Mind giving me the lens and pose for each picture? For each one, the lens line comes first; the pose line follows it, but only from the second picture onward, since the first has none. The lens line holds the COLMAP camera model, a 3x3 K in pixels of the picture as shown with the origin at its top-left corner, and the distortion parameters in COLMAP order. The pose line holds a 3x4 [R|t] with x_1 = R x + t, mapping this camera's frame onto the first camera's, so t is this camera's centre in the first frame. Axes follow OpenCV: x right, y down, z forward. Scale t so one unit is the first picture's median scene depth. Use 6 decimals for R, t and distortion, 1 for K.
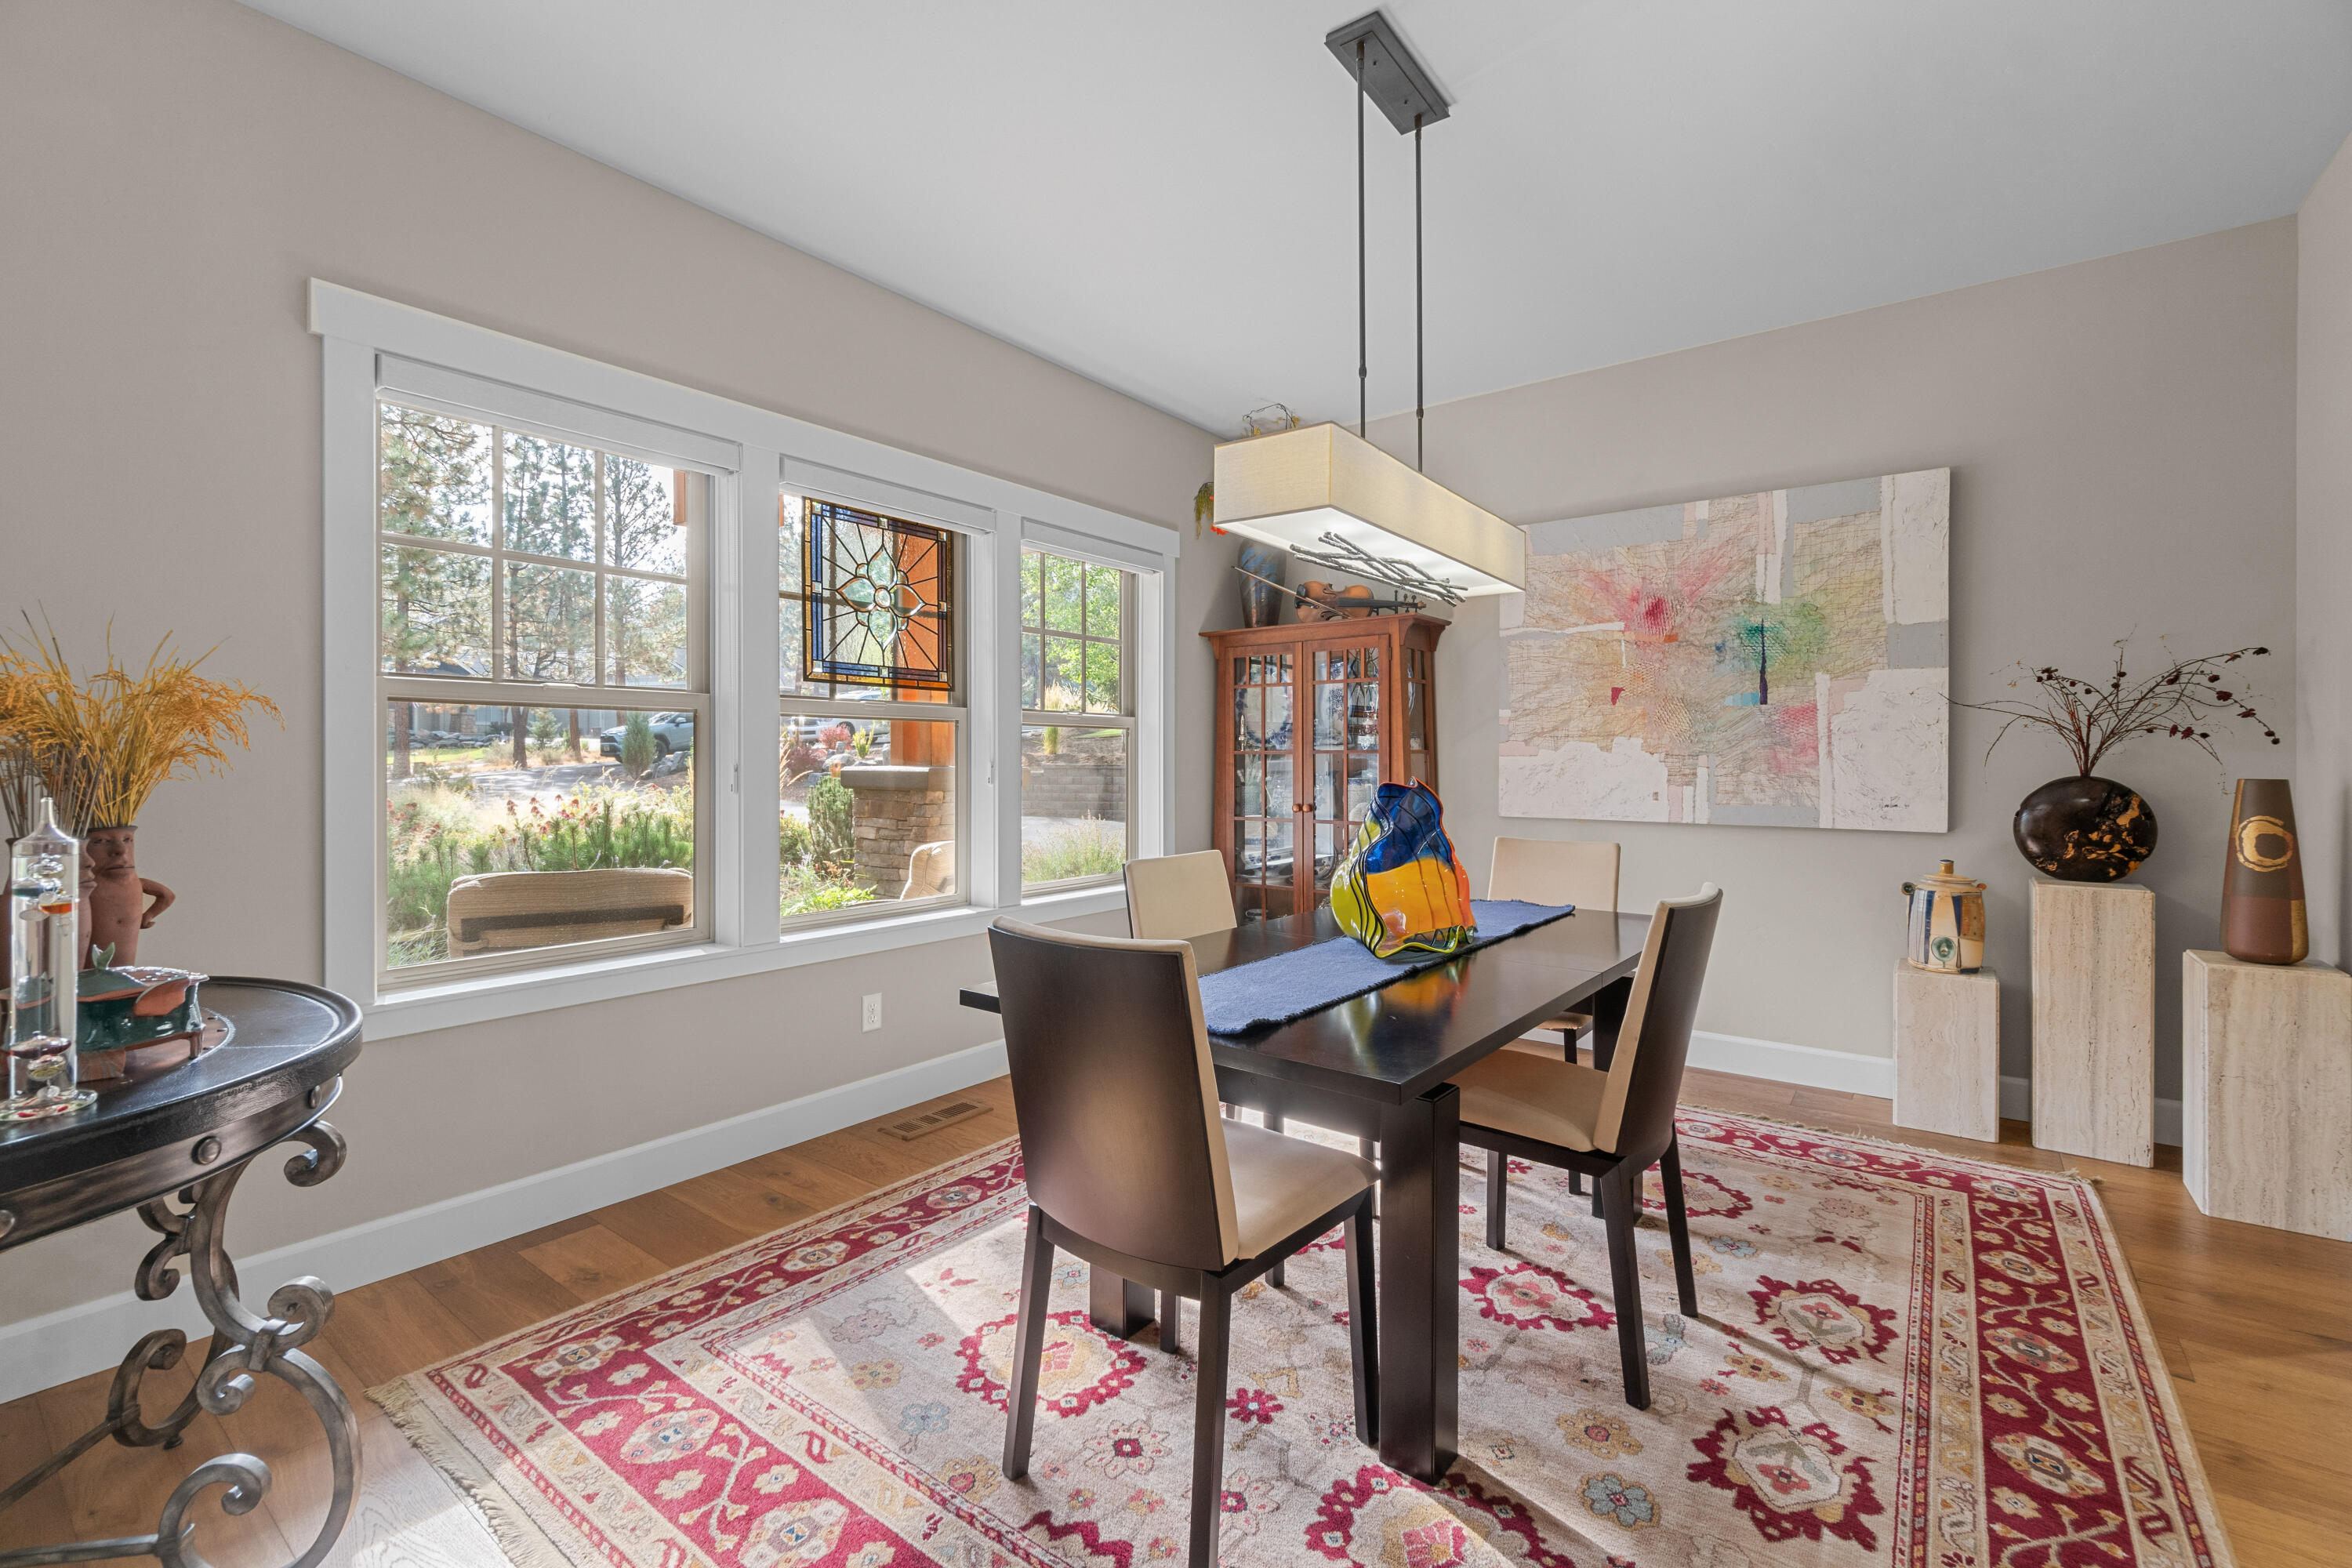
lens RADIAL K [[1013.2, 0, 1183.5], [0, 1013.2, 772.4], [0, 0, 1]] dist [-0.008006, 0.002117]
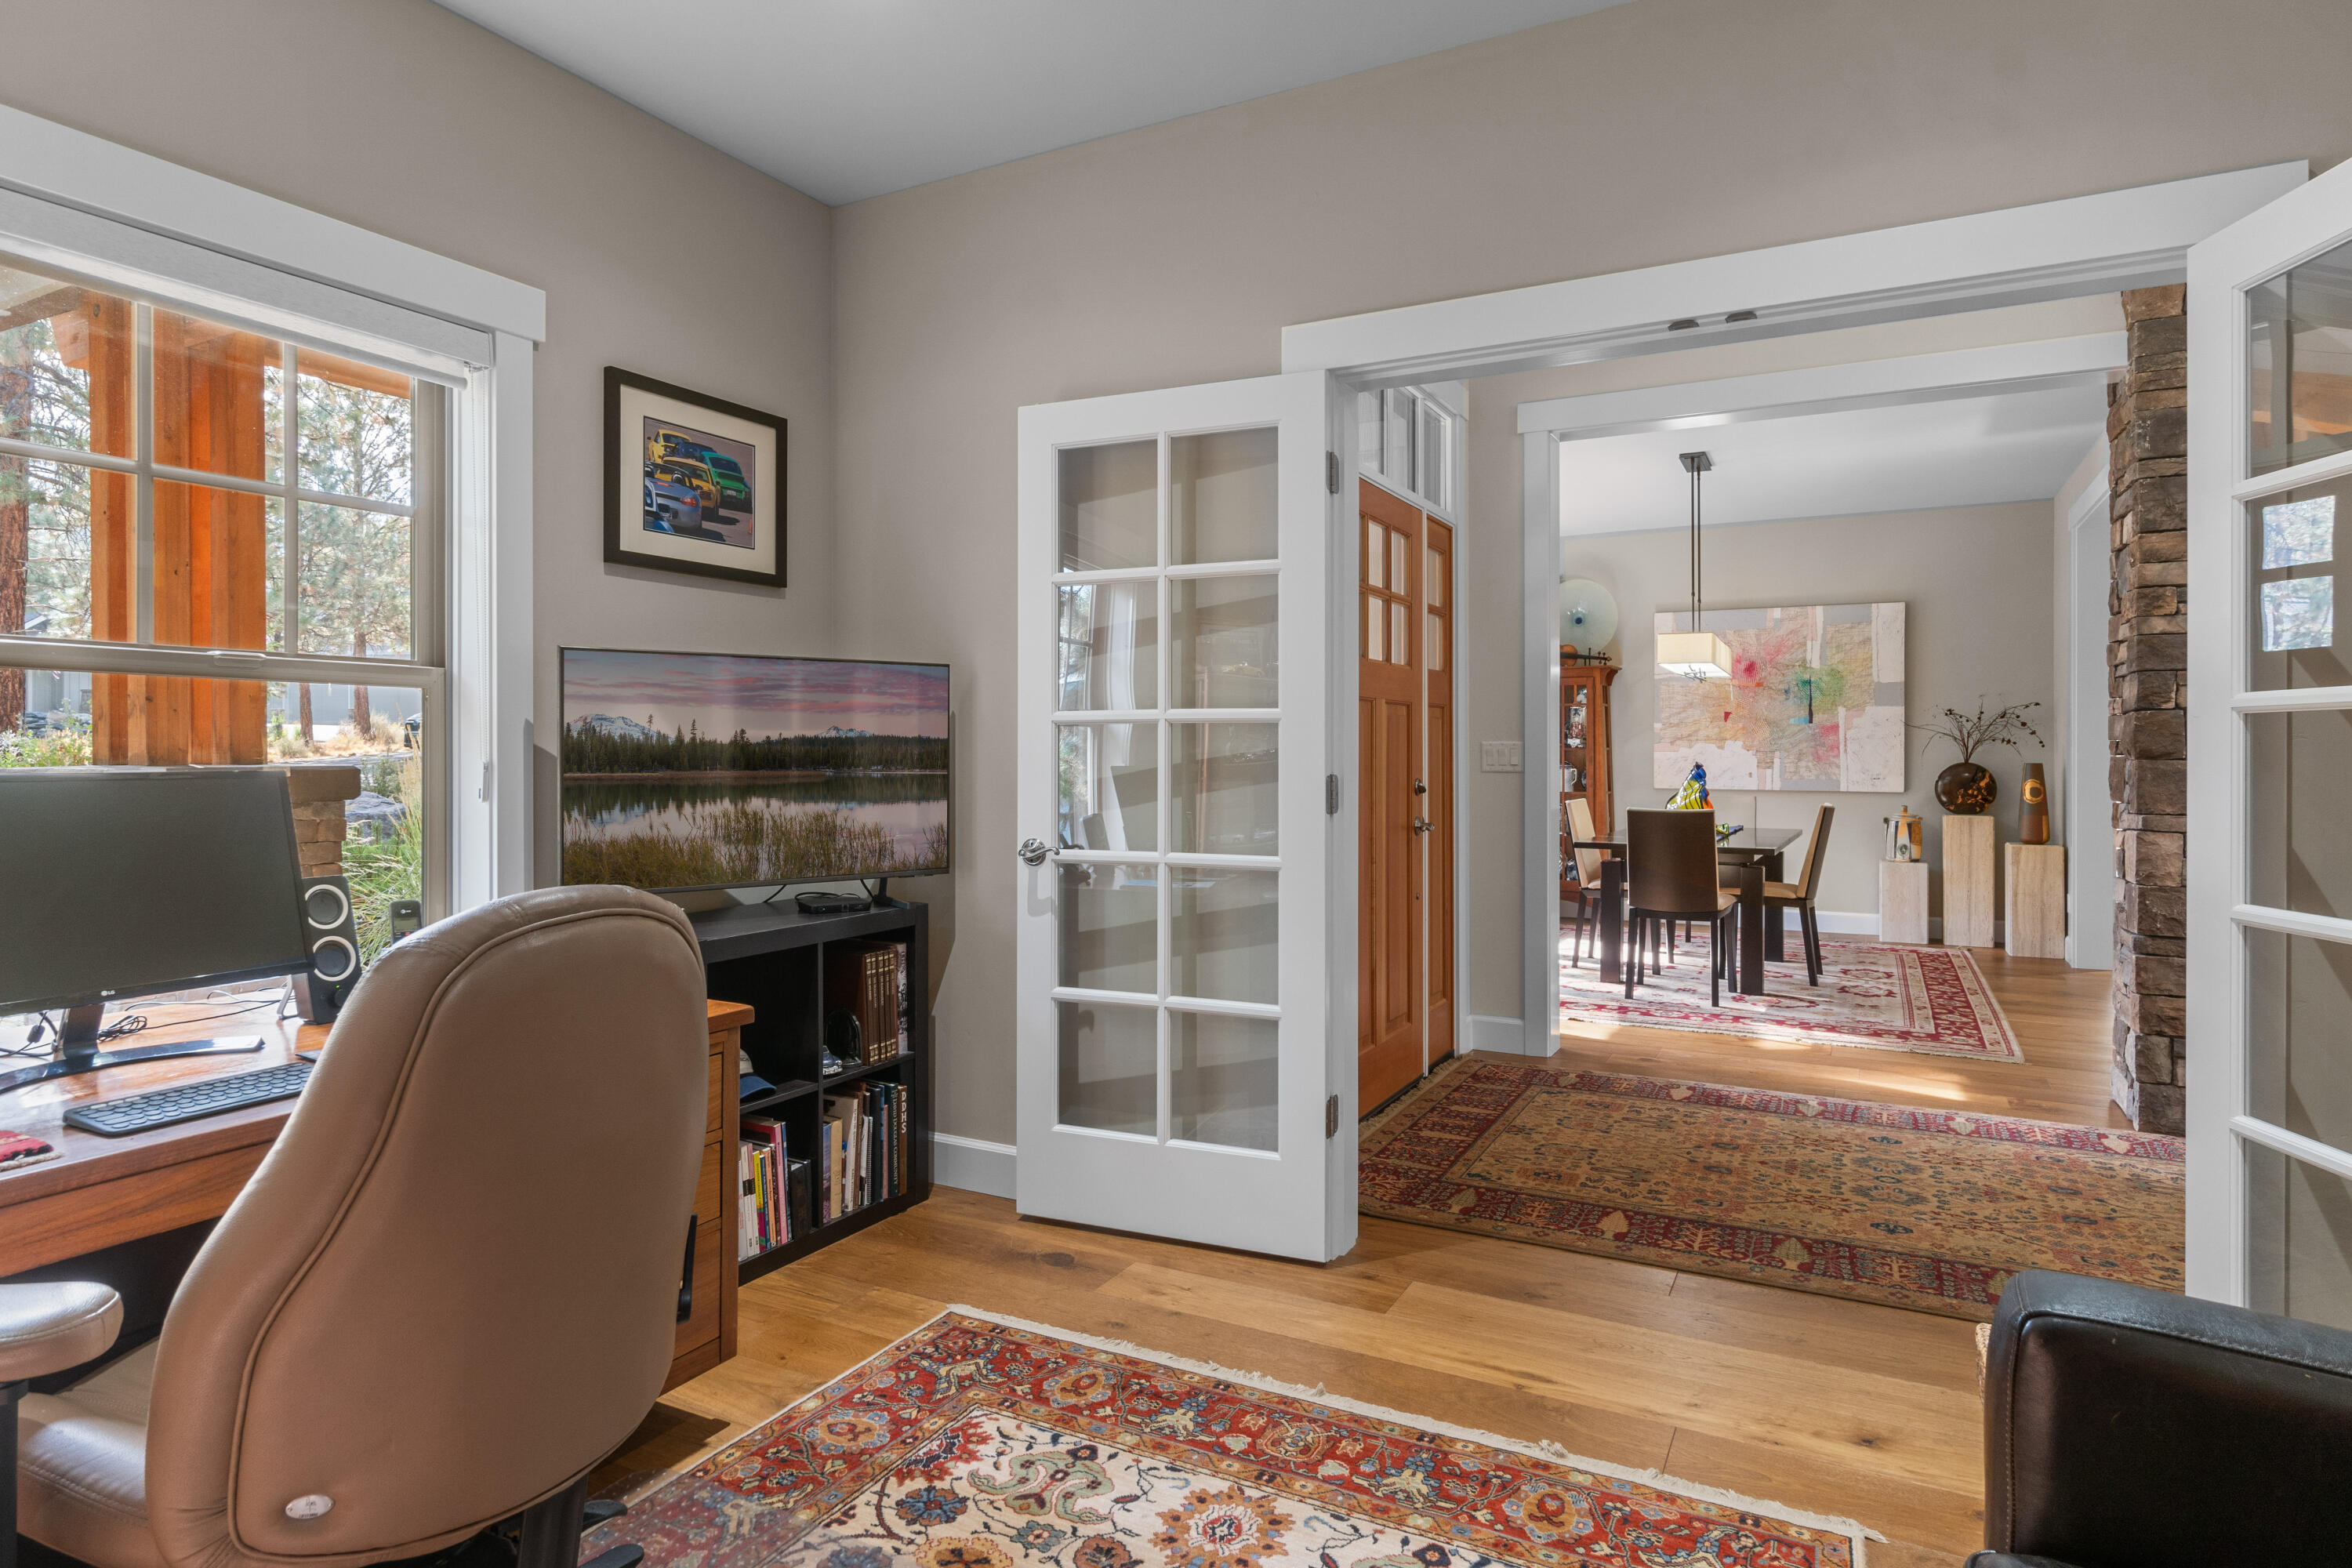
lens RADIAL K [[1325.8, 0, 1169.1], [0, 1325.8, 763.3], [0, 0, 1]] dist [-0.007064, -0.001583]
pose [[0.987636, 0.005574, 0.156667, -1.004745], [-0.003746, 0.999921, -0.011963, 0.039340], [-0.156721, 0.011228, 0.987579, -1.249870]]
